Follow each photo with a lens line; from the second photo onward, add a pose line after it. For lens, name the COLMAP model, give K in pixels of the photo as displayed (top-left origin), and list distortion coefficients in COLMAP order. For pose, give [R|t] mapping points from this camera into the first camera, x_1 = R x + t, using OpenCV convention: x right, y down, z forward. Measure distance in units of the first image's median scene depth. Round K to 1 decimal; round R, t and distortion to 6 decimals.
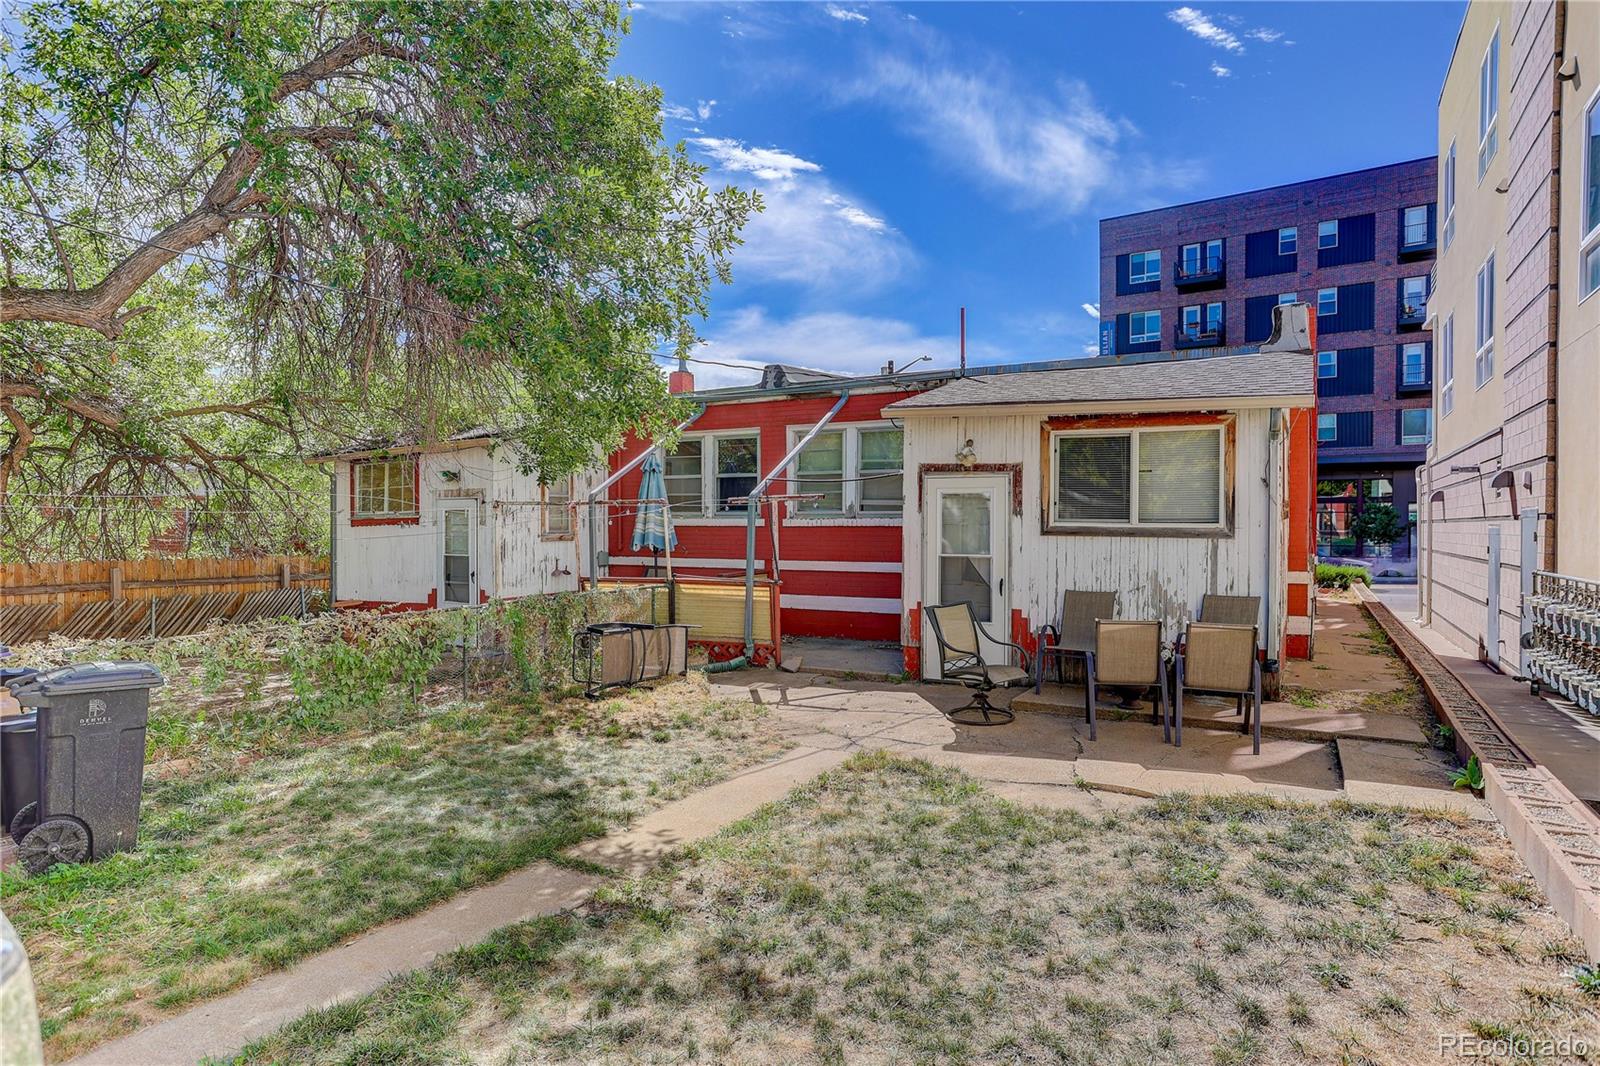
lens RADIAL K [[945.9, 0, 802.5], [0, 945.9, 526.9], [0, 0, 1]] dist [-0.008300, 0.000846]
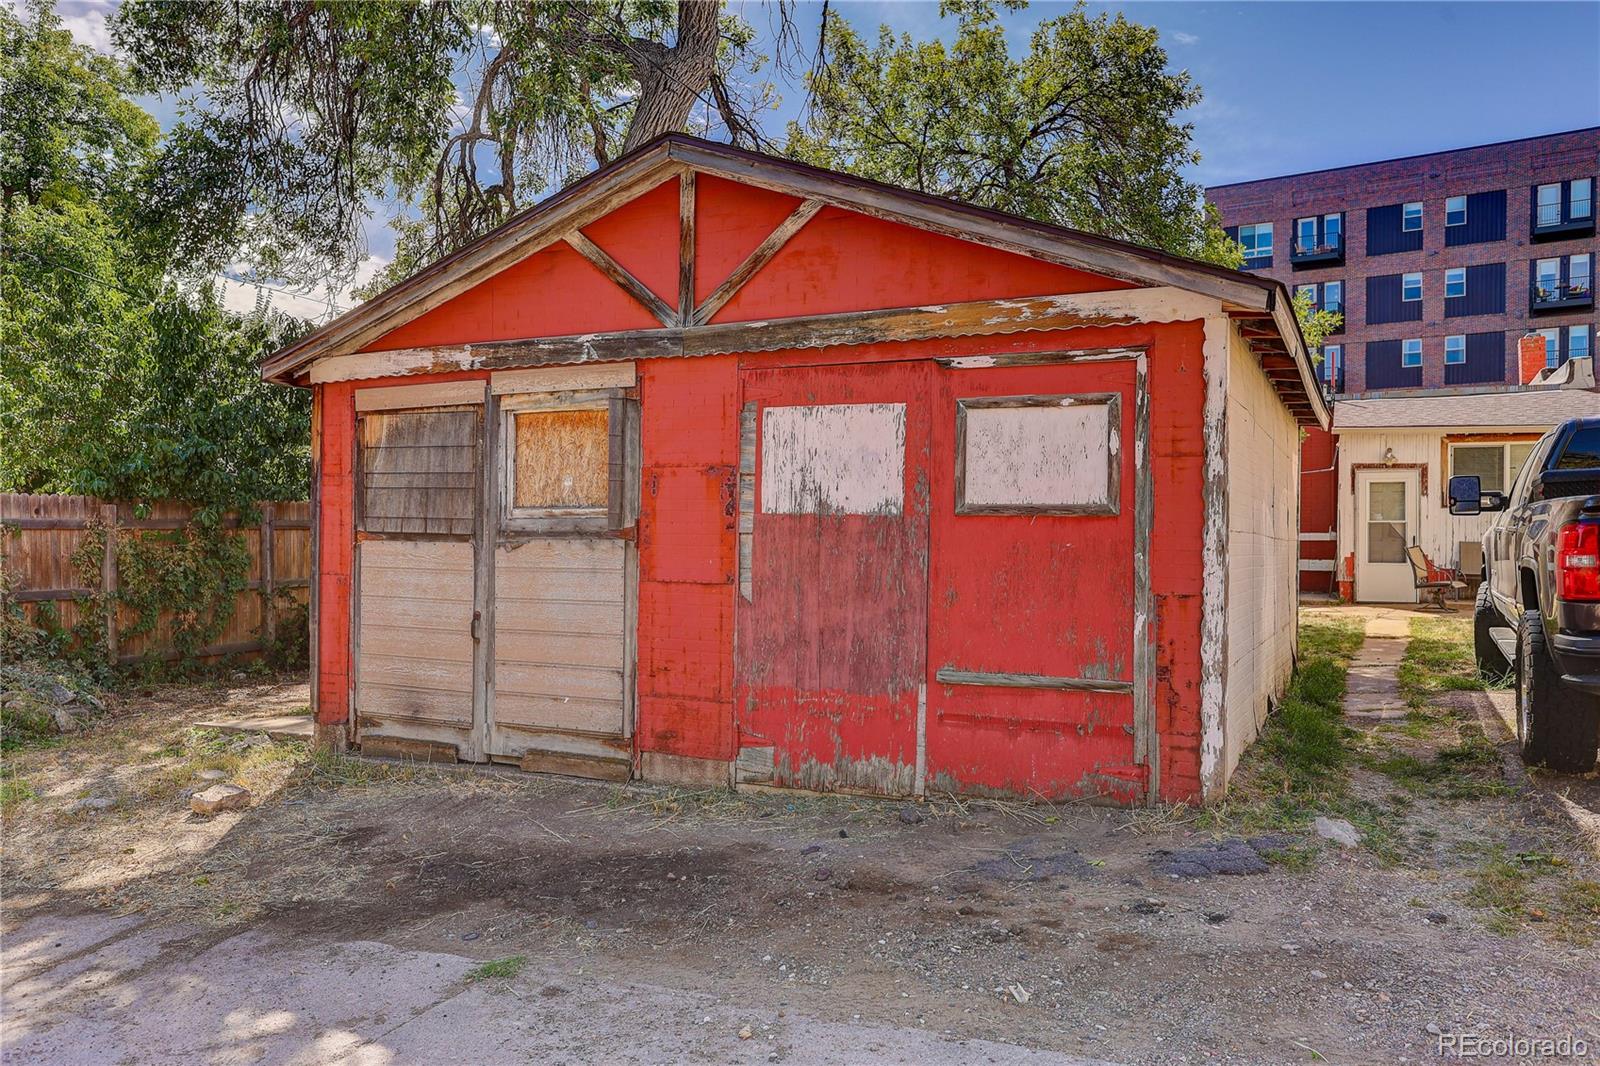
lens RADIAL K [[1194.9, 0, 799.0], [0, 1194.9, 534.1], [0, 0, 1]] dist [0.002566, -0.001015]
pose [[0.998894, -0.002817, 0.046945, -0.783208], [0.002720, 0.999994, 0.002136, 0.038475], [-0.046951, -0.002006, 0.998895, -0.817750]]
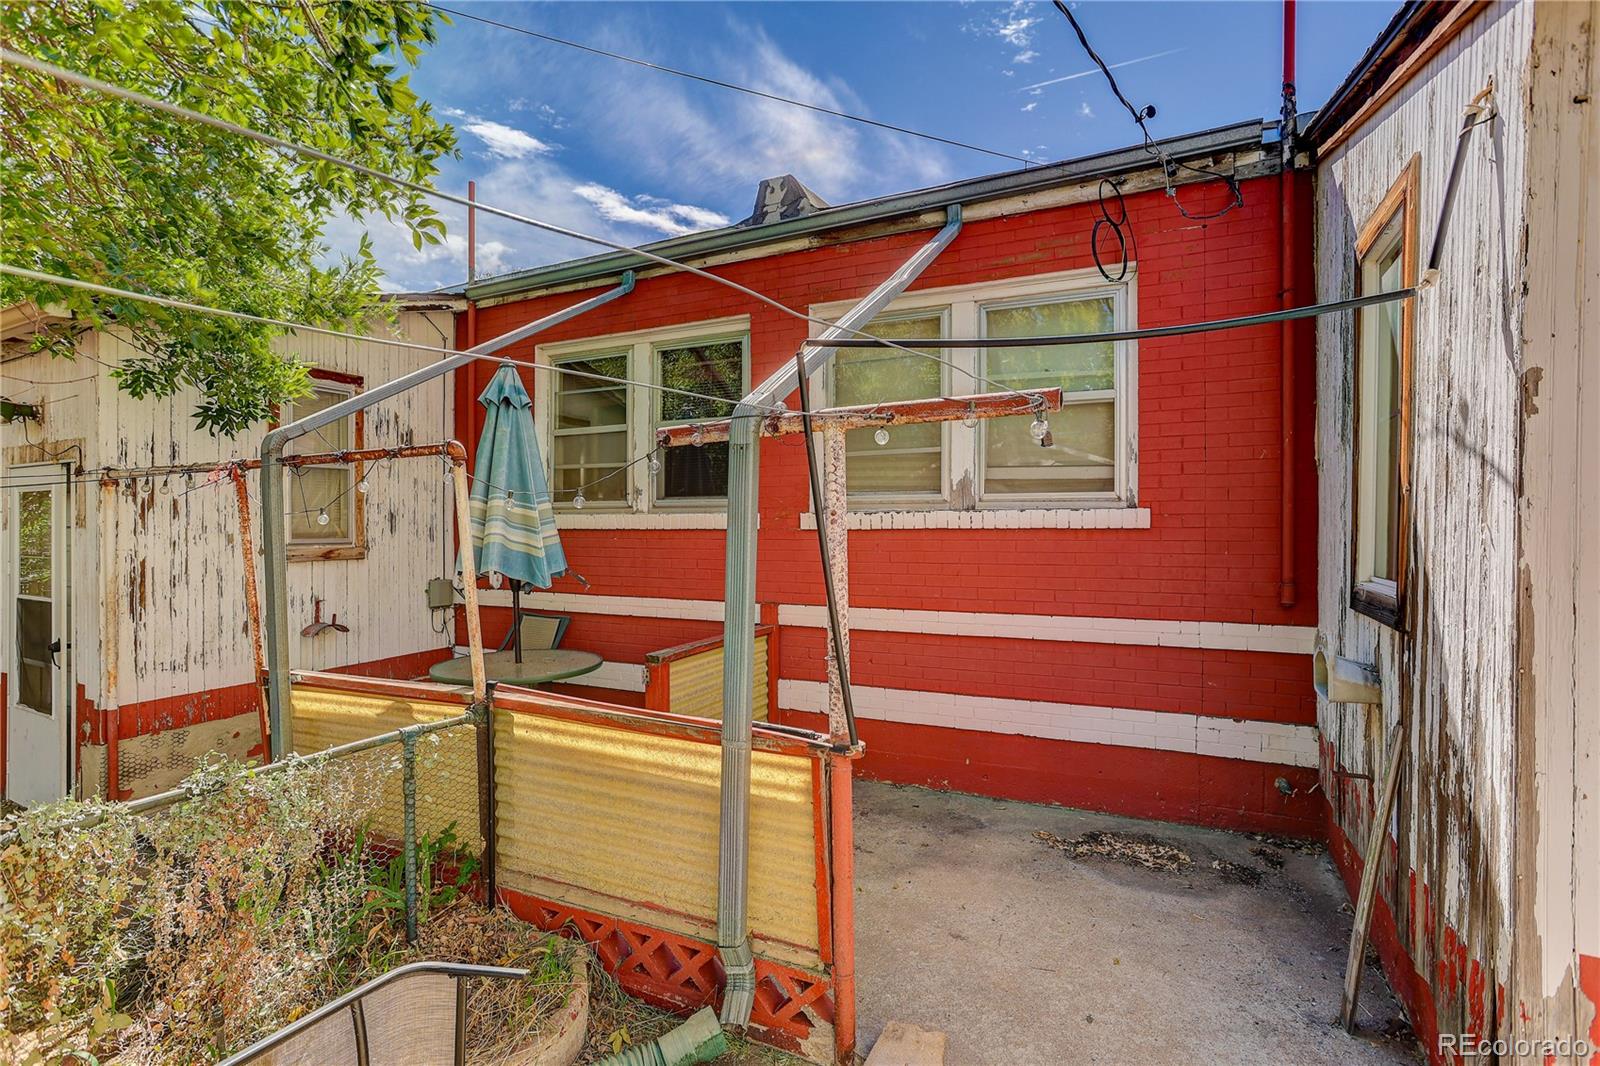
lens RADIAL K [[773.6, 0, 794.1], [0, 773.6, 535.7], [0, 0, 1]] dist [-0.020019, 0.001646]
pose [[0.999147, -0.001401, 0.041277, -0.037660], [0.001244, 0.999992, 0.003813, 0.000894], [-0.041282, -0.003759, 0.999140, 0.607397]]
